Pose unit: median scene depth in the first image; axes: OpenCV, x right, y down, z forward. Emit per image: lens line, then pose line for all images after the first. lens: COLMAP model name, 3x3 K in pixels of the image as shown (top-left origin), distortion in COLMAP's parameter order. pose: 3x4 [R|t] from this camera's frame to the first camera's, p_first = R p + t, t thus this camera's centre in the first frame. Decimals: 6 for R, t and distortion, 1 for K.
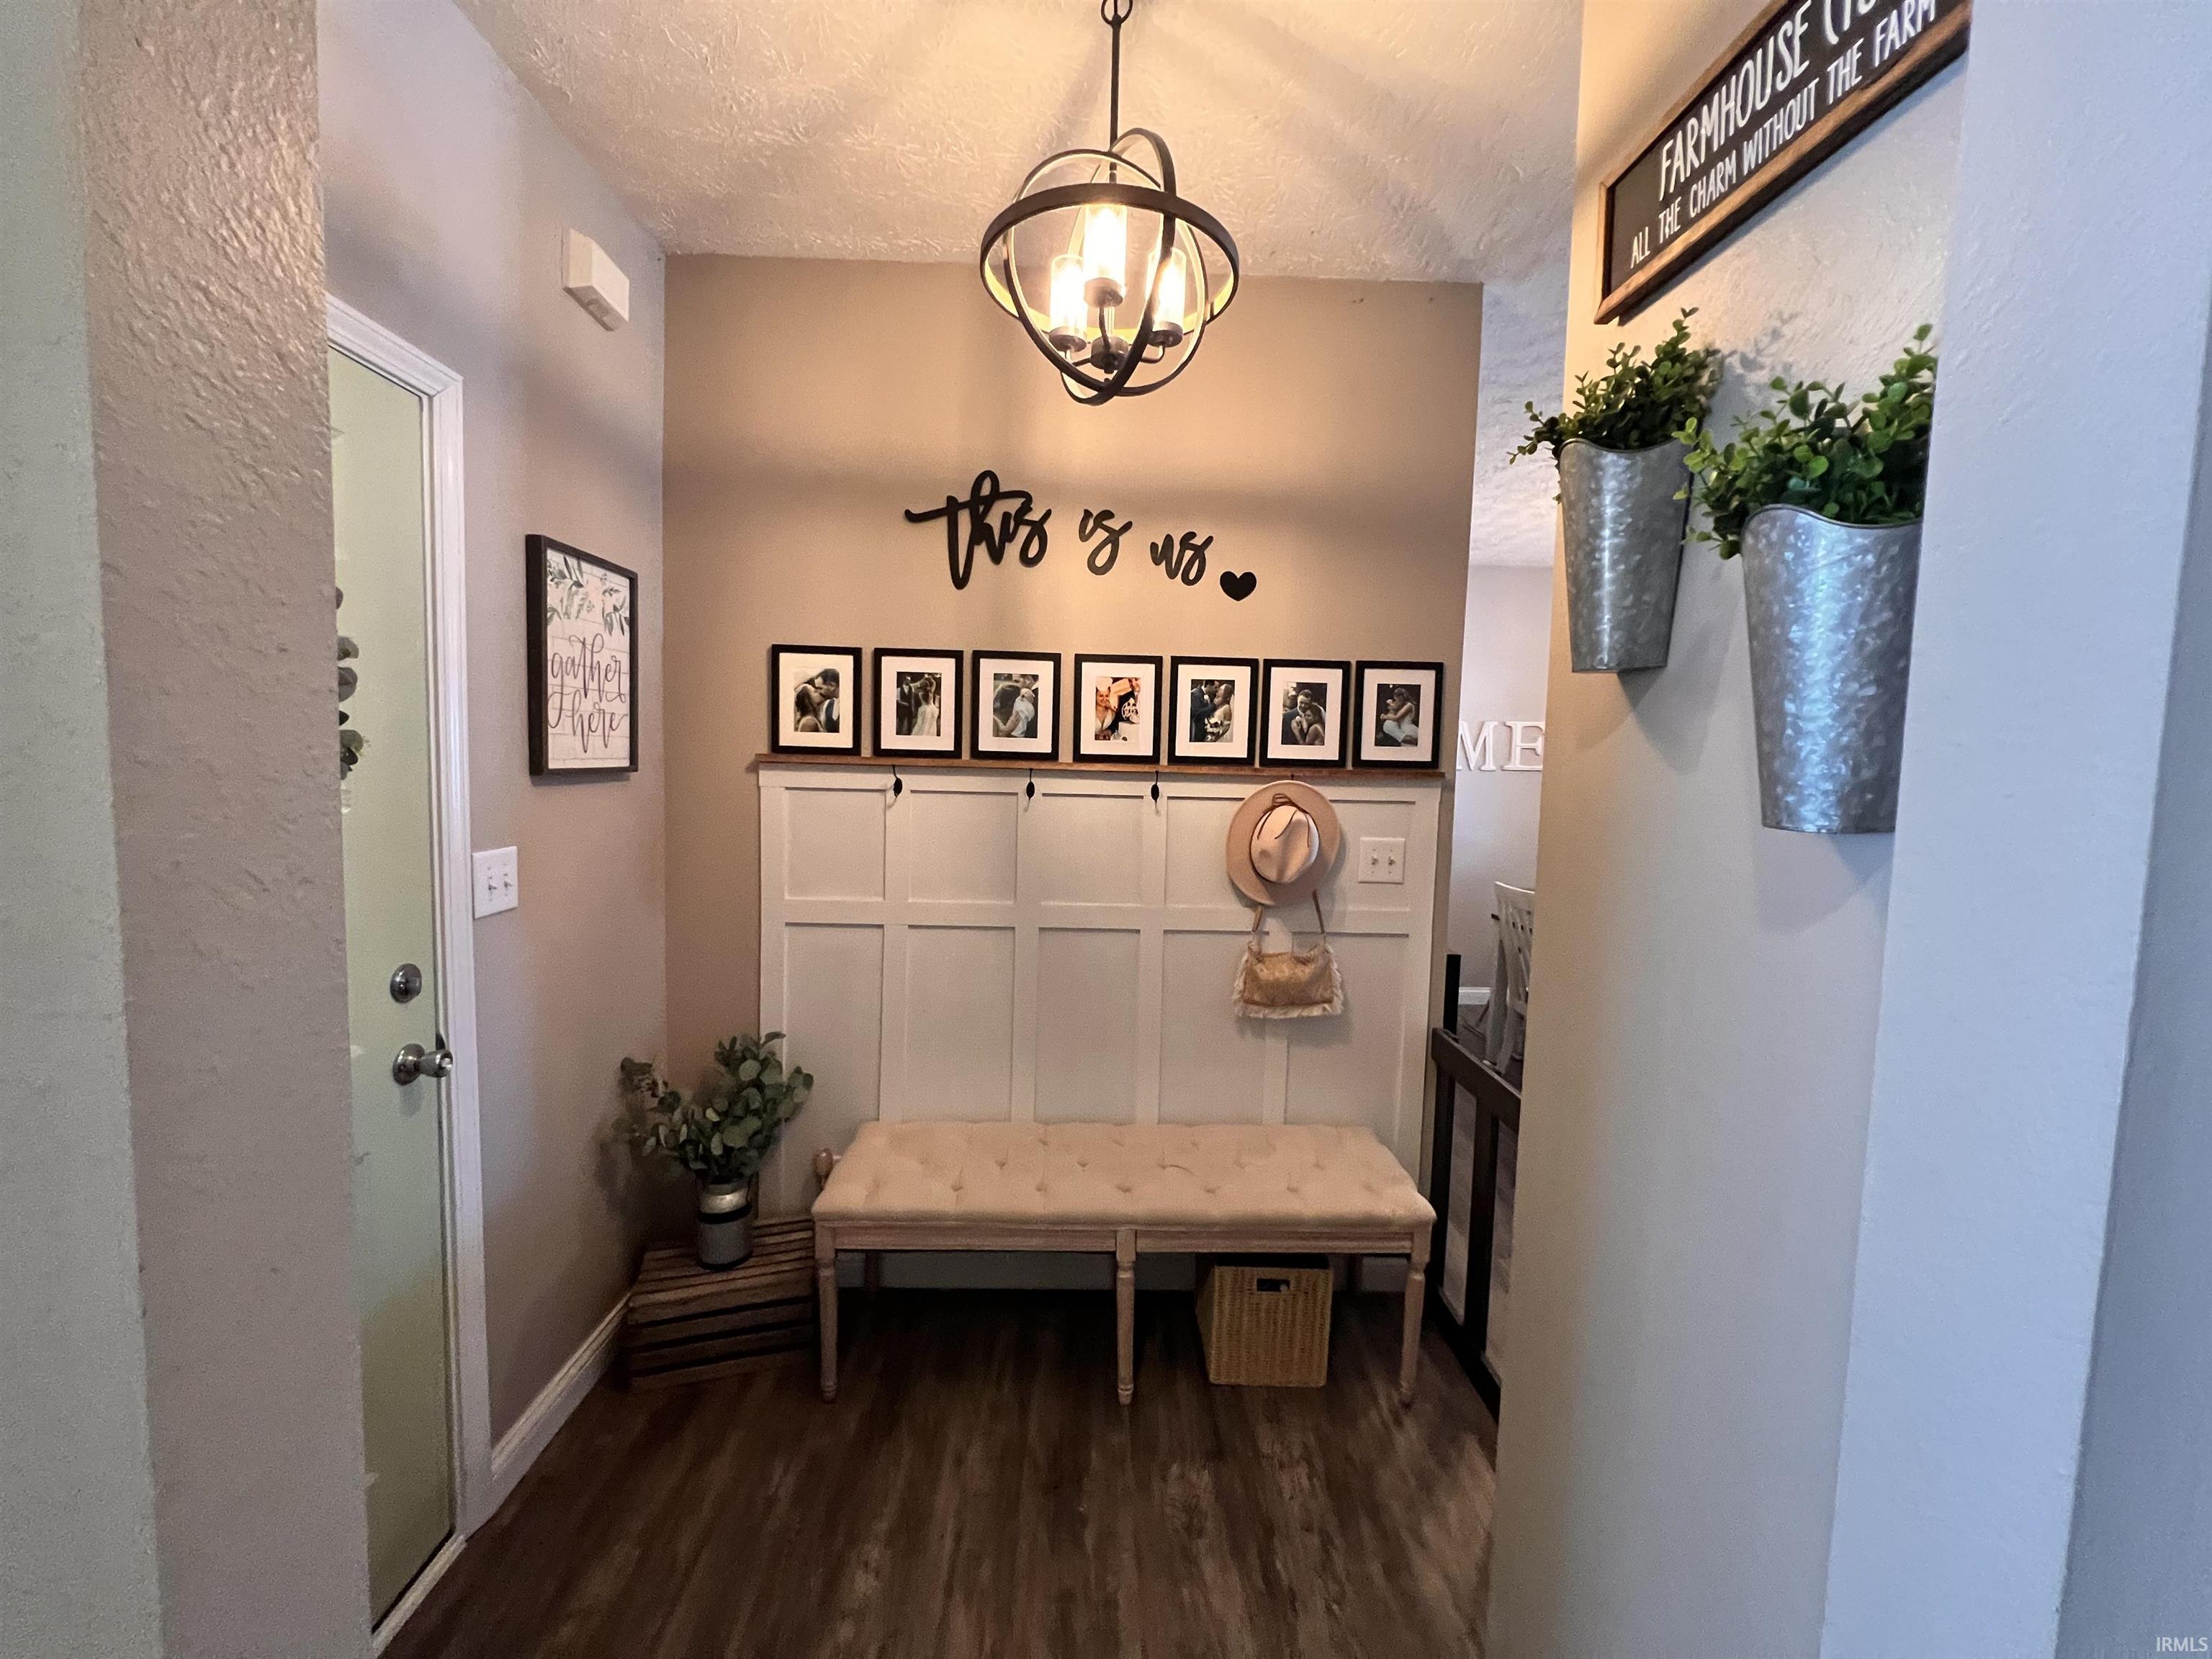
lens RADIAL K [[896.7, 0, 1105.9], [0, 896.7, 832.6], [0, 0, 1]] dist [-0.001214, -0.000080]
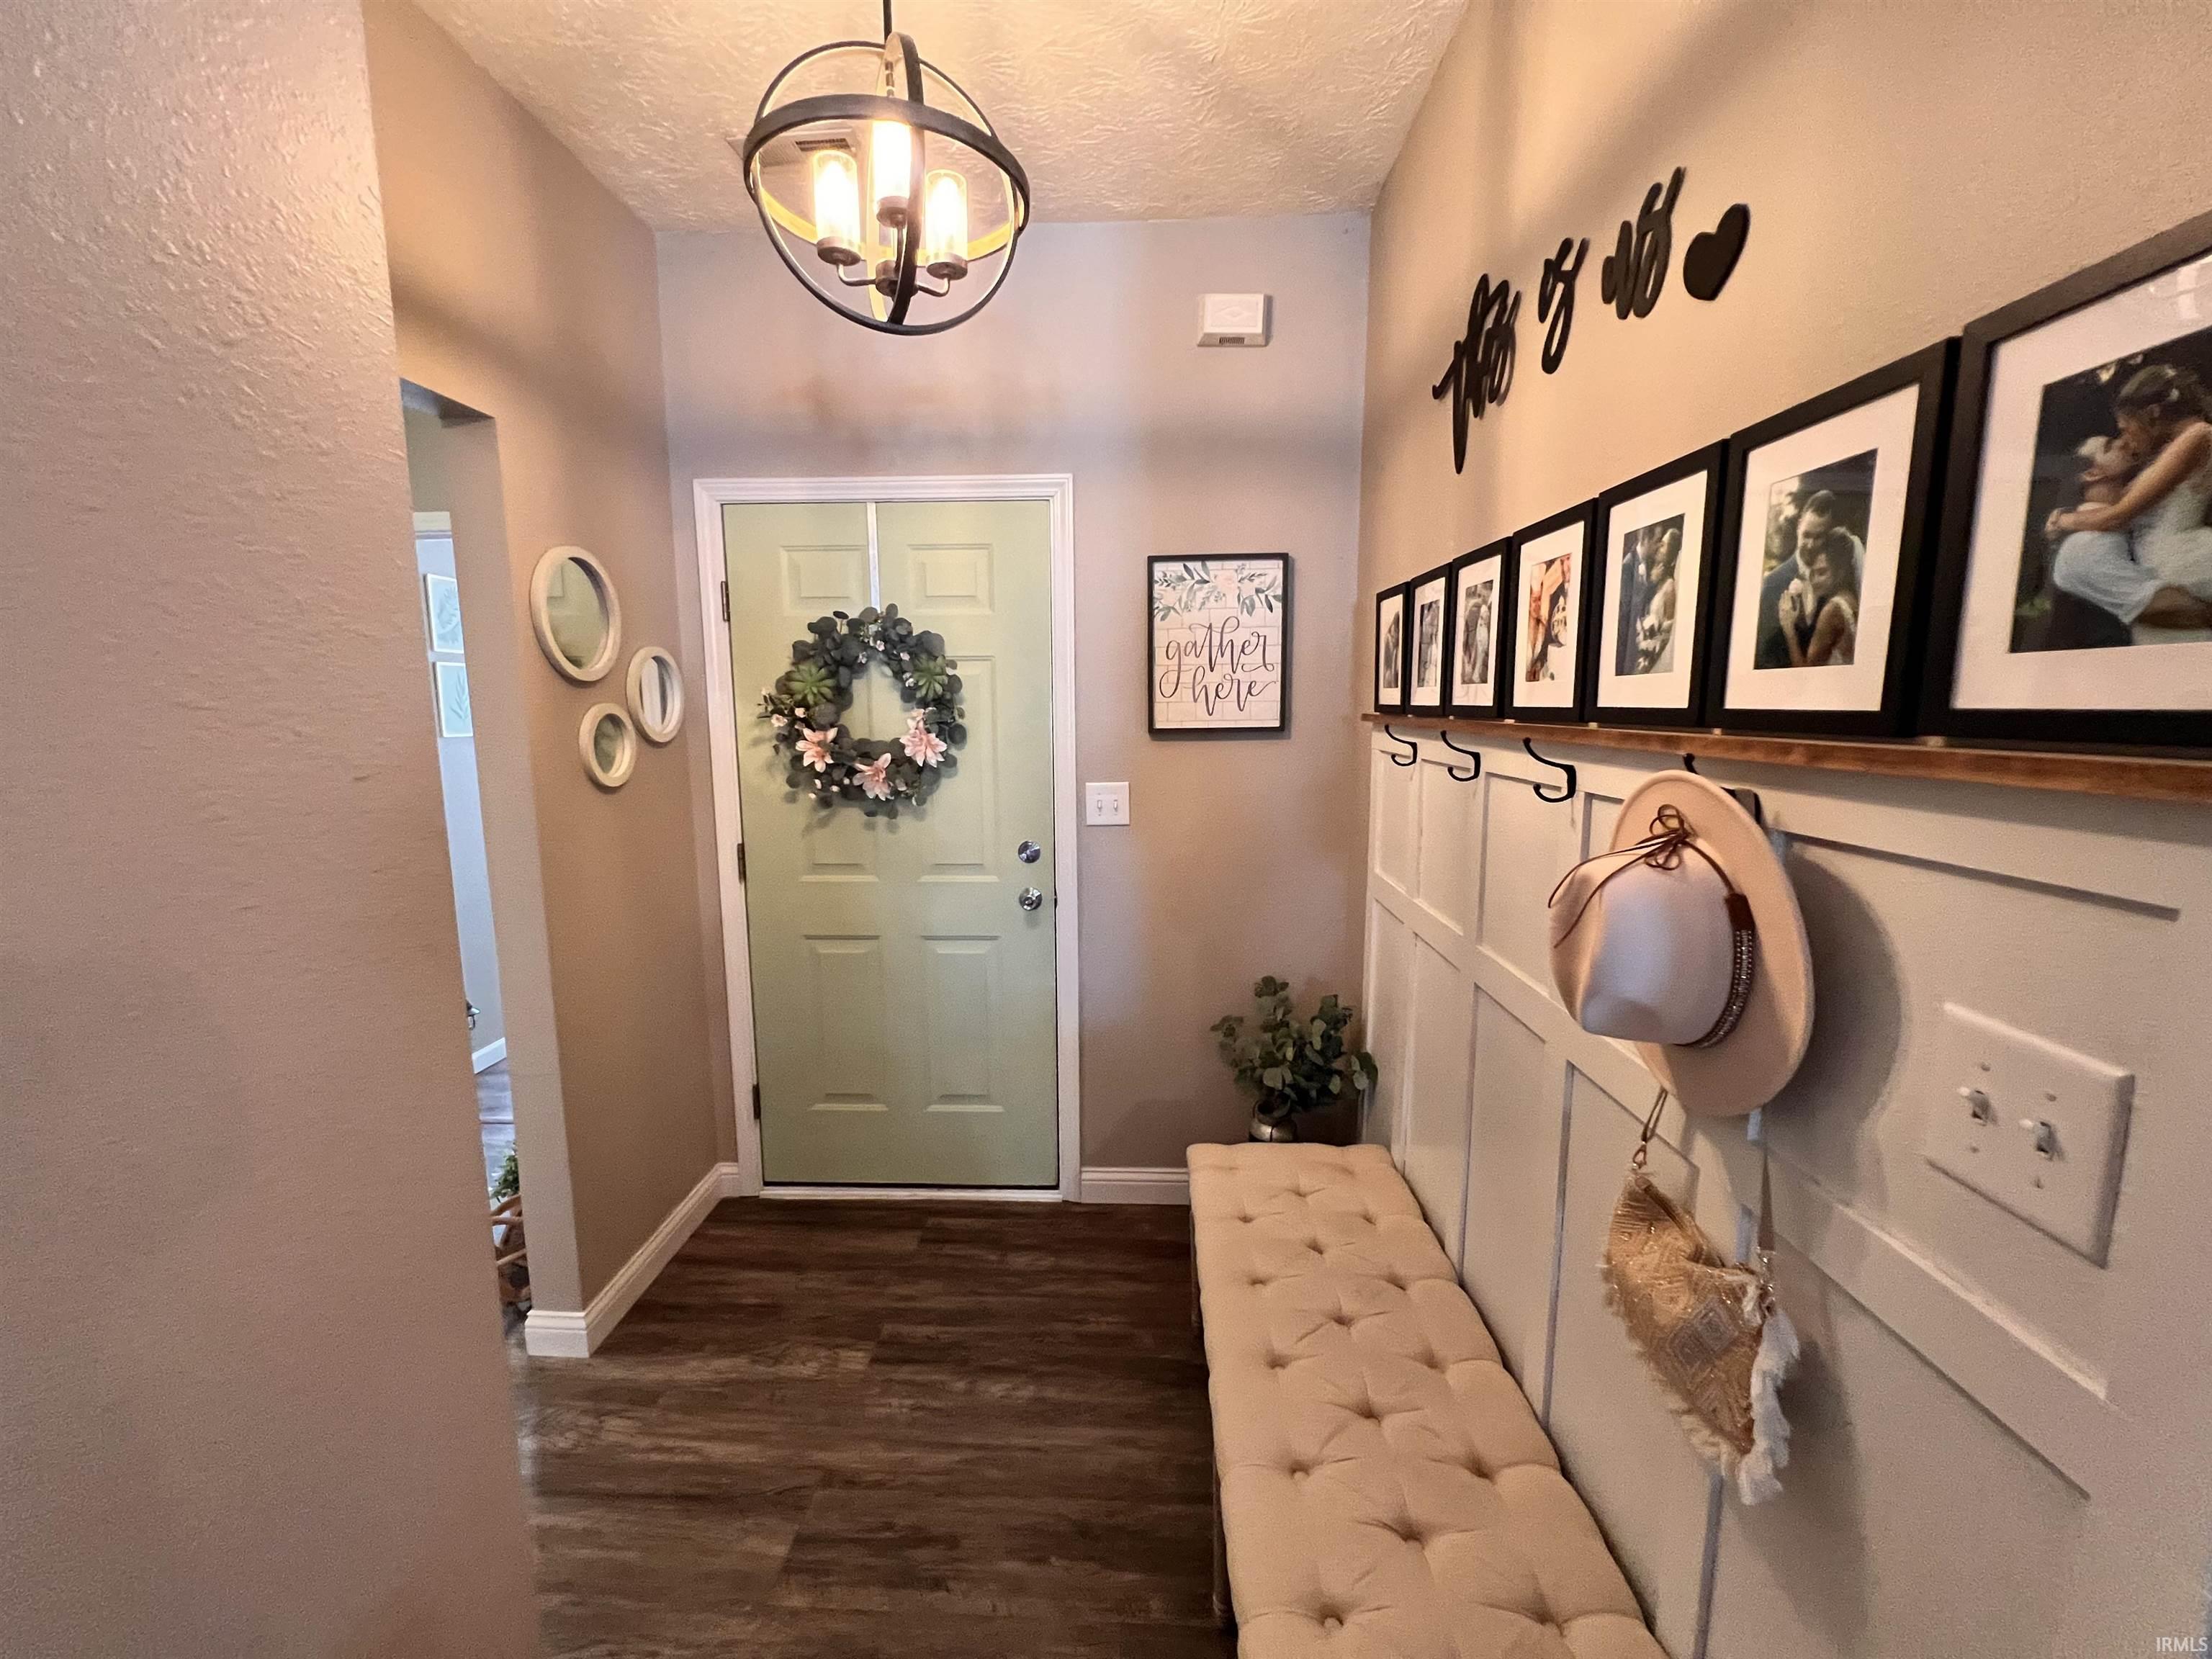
lens RADIAL K [[896.7, 0, 1105.9], [0, 896.7, 832.6], [0, 0, 1]] dist [-0.001214, -0.000080]
pose [[-0.071576, 0.120069, -0.990182, 0.577139], [-0.072922, 0.989442, 0.125250, -0.061313], [0.994766, 0.081171, -0.062064, 0.786690]]
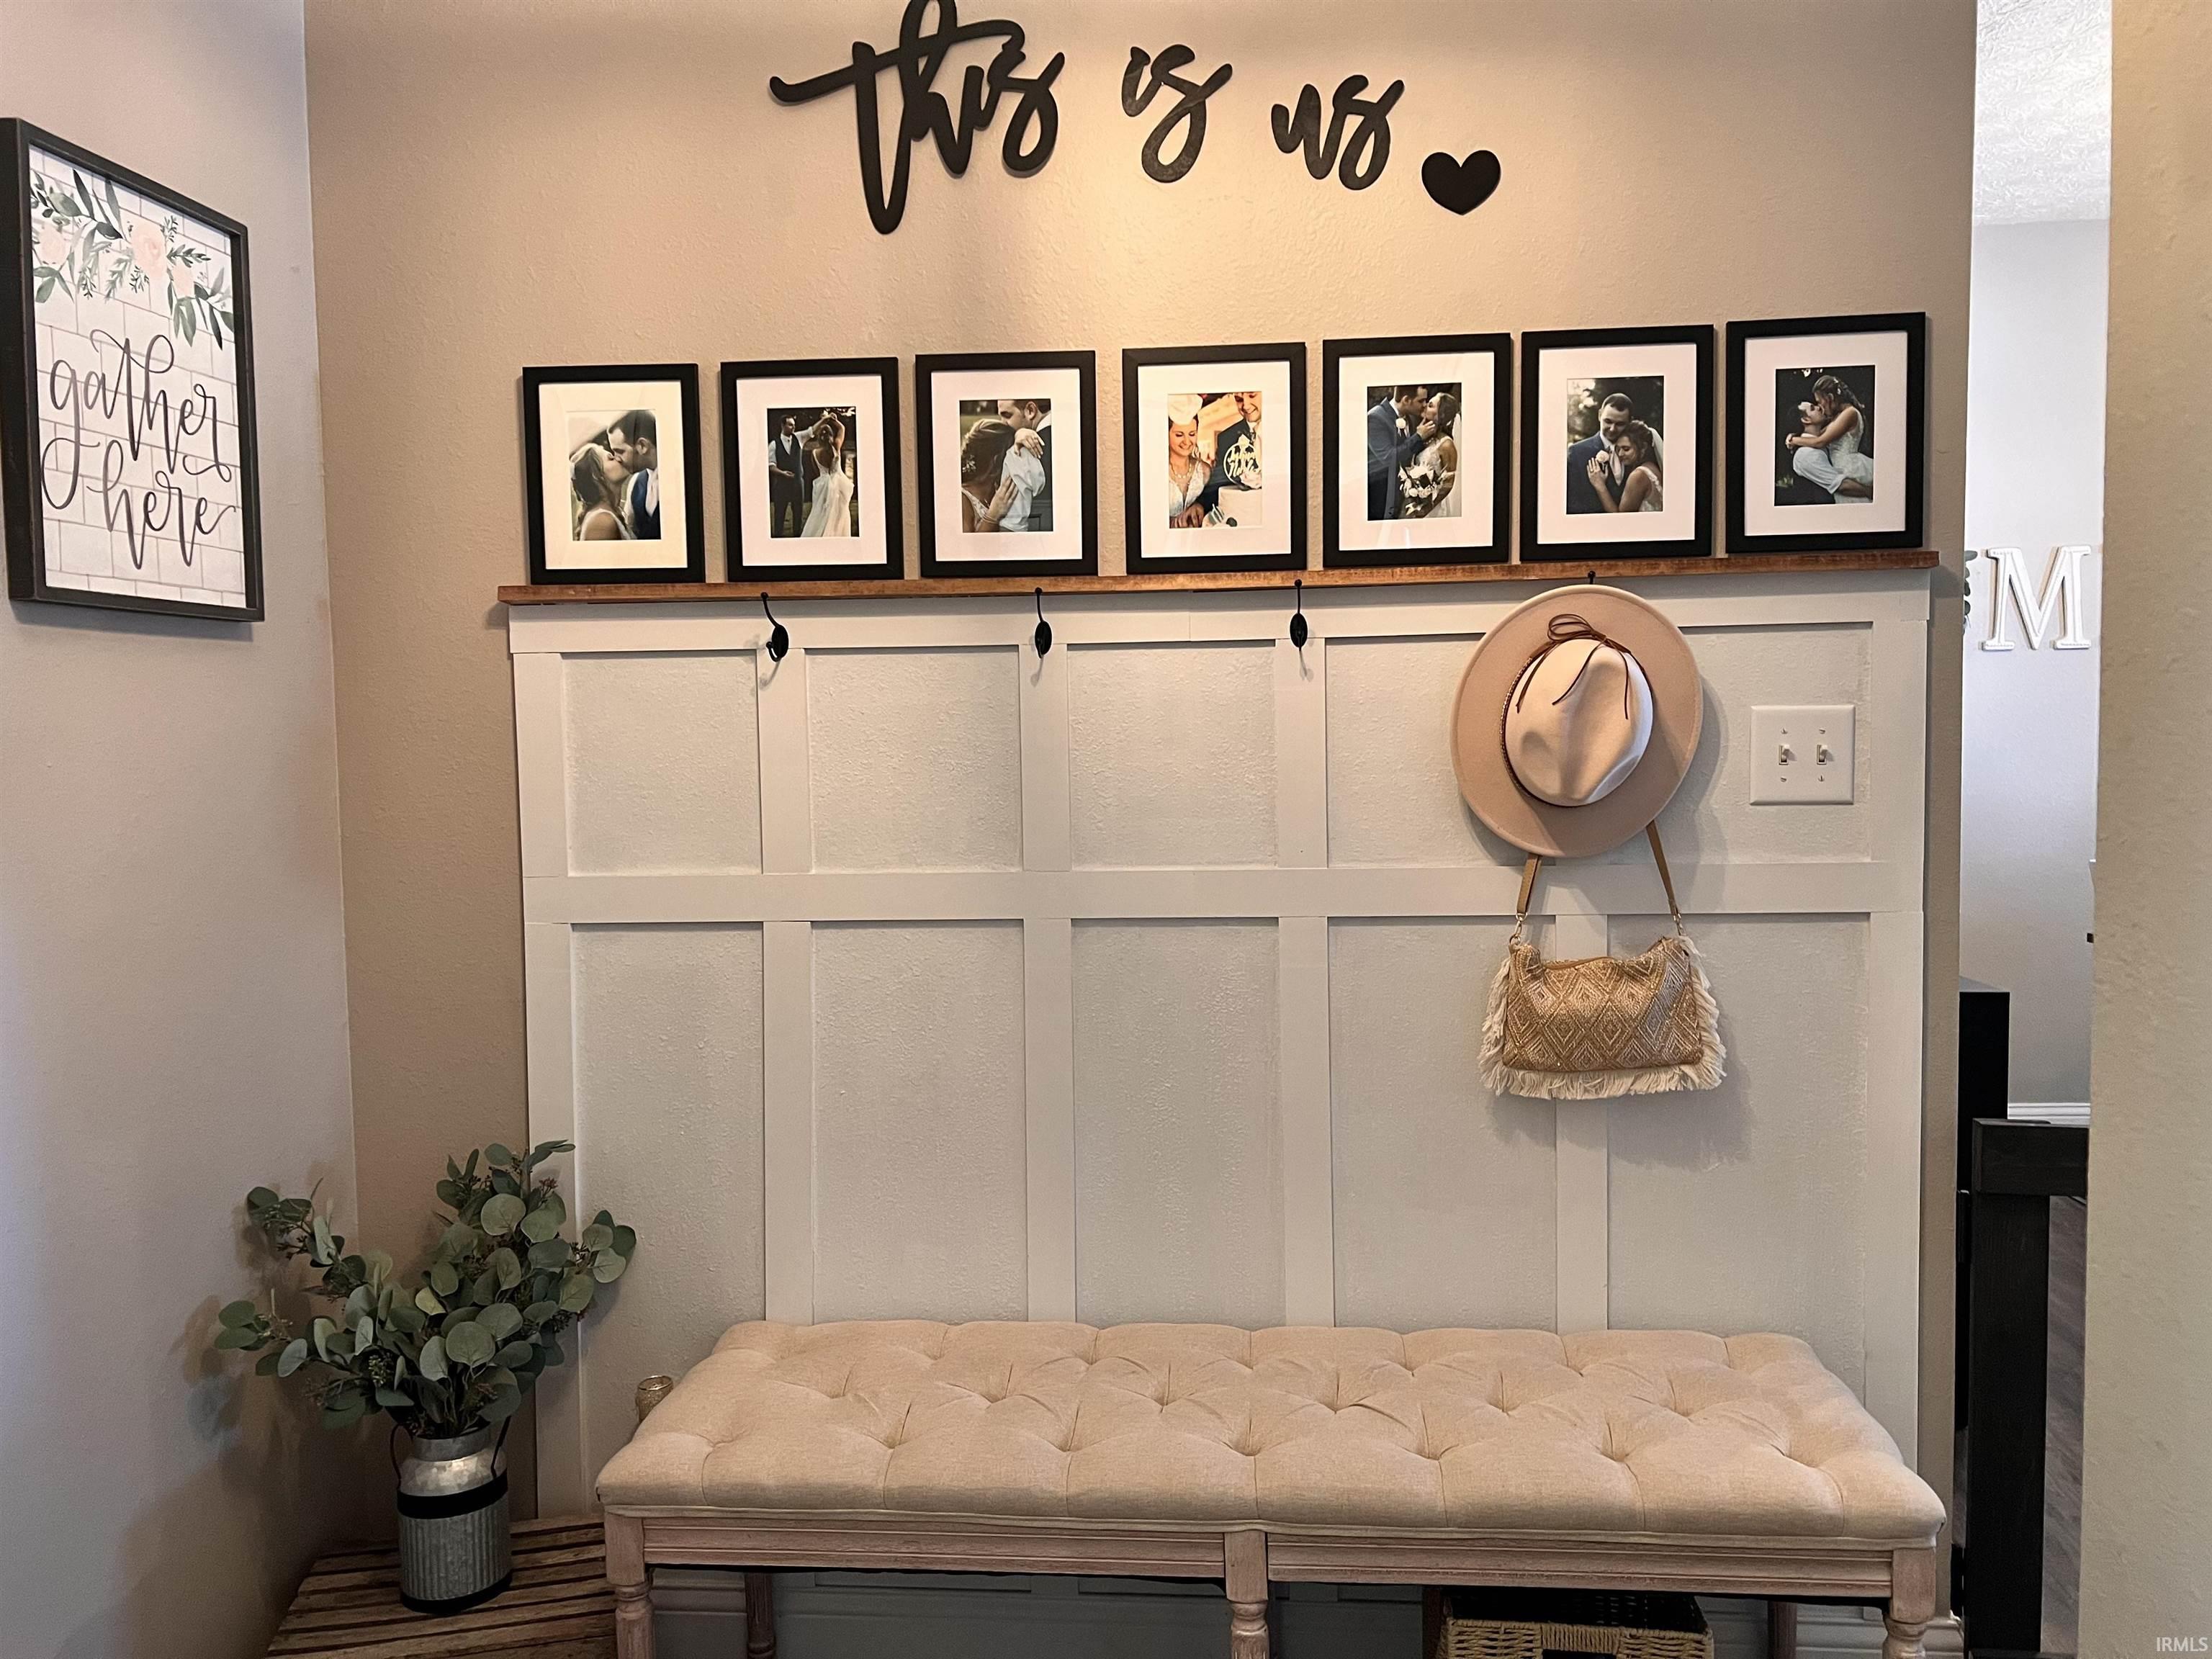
lens RADIAL K [[1658.8, 0, 1128.2], [0, 1658.8, 851.0], [0, 0, 1]] dist [0.057533, -0.069735]
pose [[0.992455, -0.034034, -0.117789, 0.065449], [0.032560, 0.999366, -0.014415, 0.084789], [0.118205, 0.010471, 0.992934, 0.107162]]
